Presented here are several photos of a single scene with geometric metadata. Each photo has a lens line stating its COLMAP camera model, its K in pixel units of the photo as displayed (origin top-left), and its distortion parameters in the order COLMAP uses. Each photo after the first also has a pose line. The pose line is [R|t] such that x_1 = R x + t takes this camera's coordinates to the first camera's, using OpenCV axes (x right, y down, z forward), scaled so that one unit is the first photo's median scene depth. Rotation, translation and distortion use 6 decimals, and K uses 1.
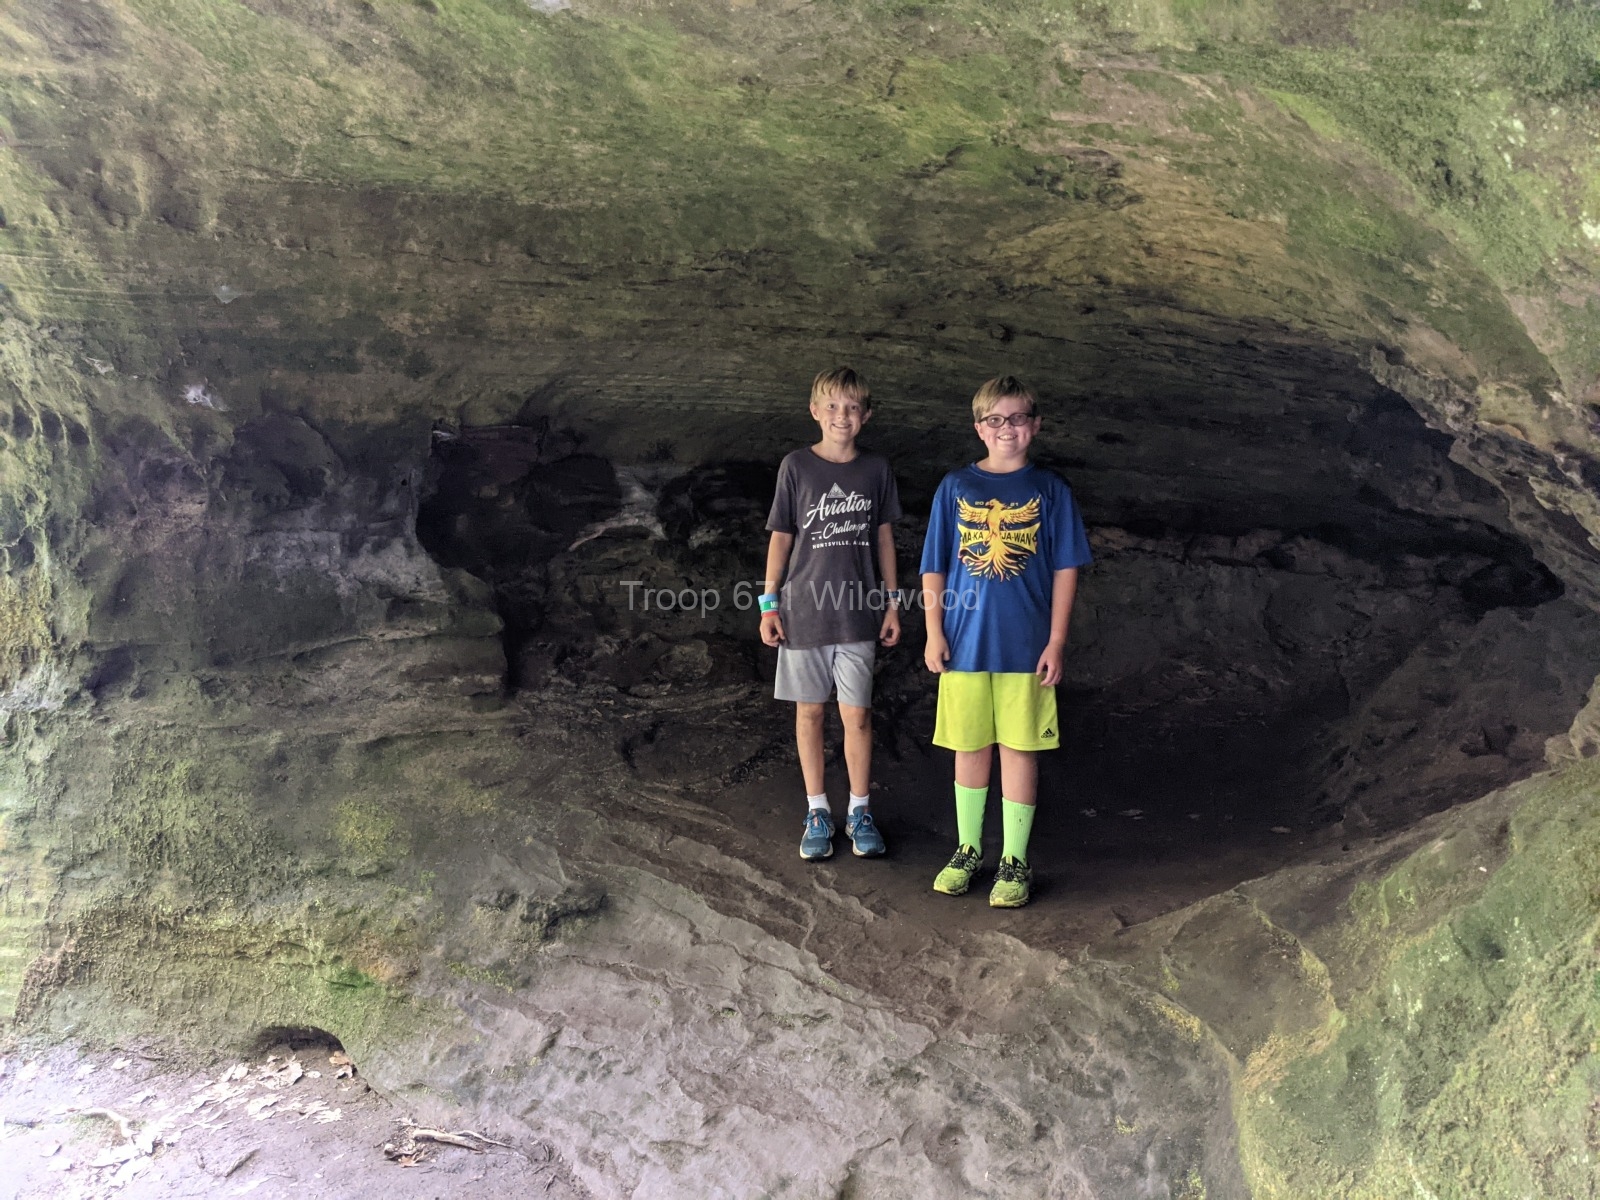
lens RADIAL K [[1581.2, 0, 874.9], [0, 1581.2, 645.0], [0, 0, 1]] dist [0.072453, -0.148872]
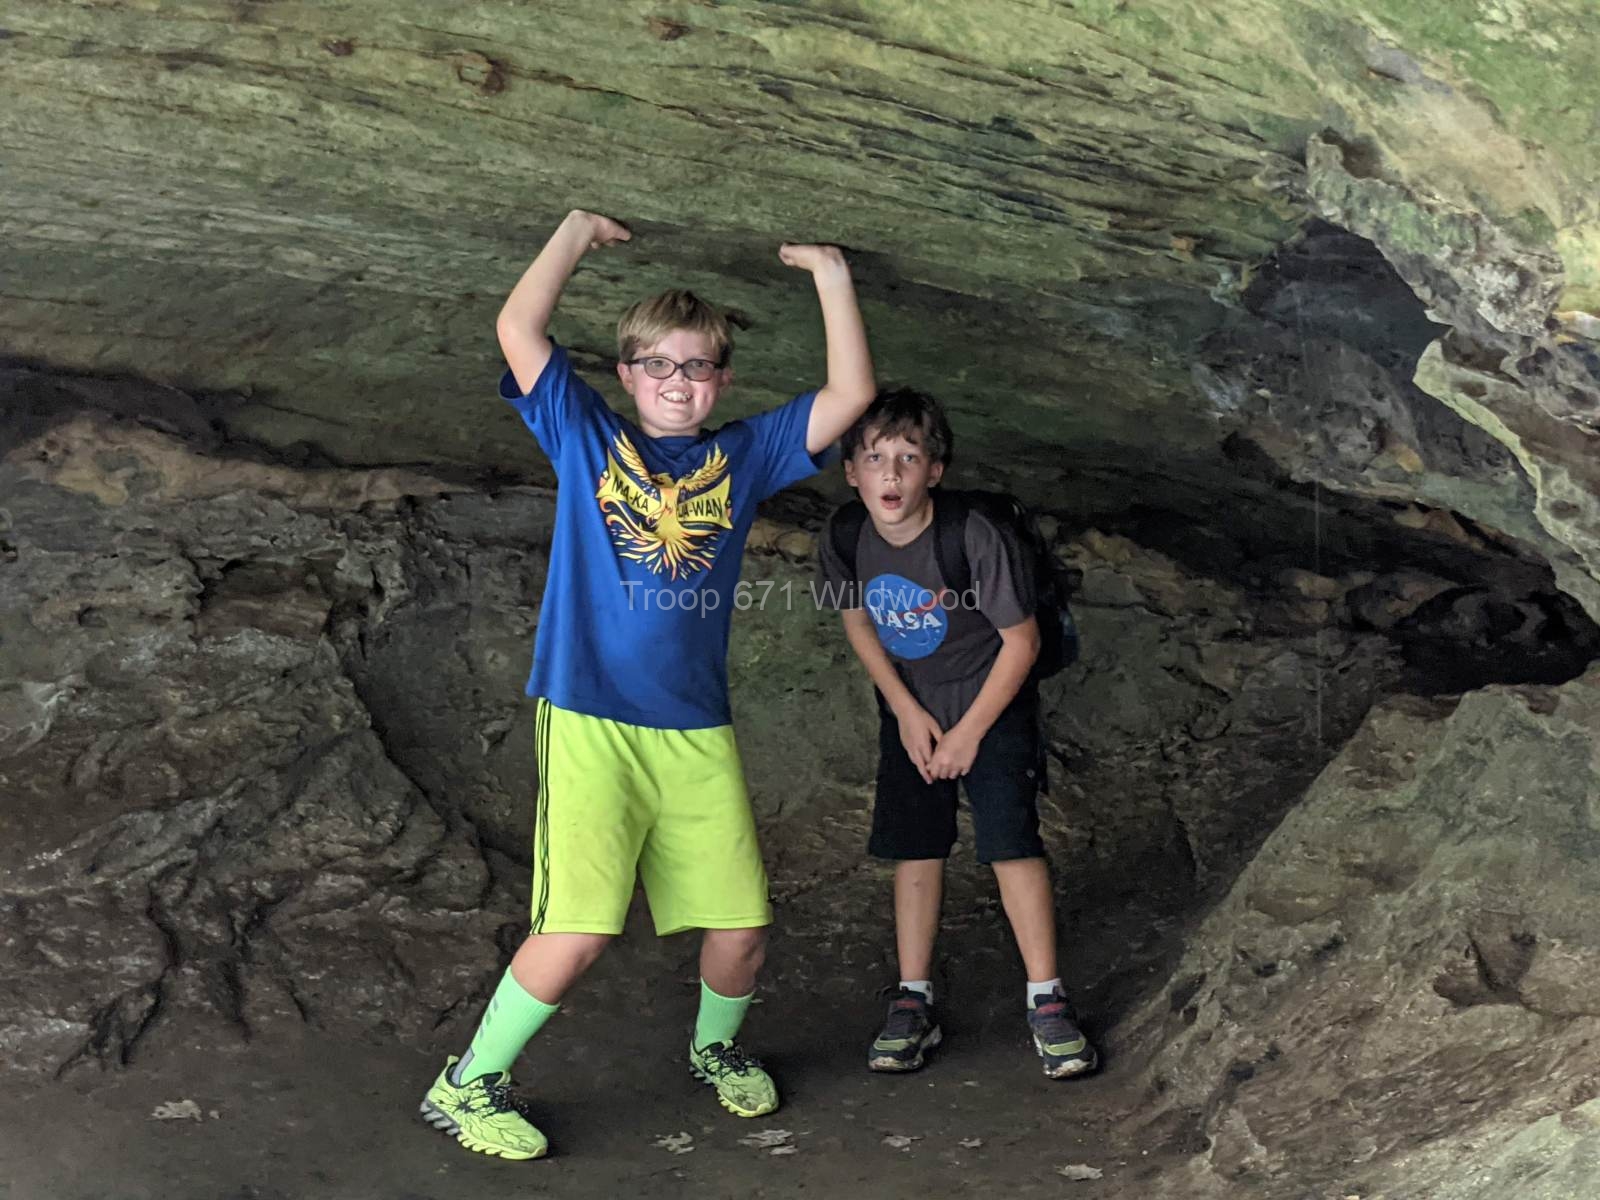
lens RADIAL K [[1755.7, 0, 771.2], [0, 1755.7, 611.7], [0, 0, 1]] dist [0.109817, -0.243186]
pose [[0.976304, -0.002671, 0.216387, 0.052297], [-0.006862, 0.999039, 0.043290, -0.069197], [-0.216295, -0.043749, 0.975347, 0.506100]]
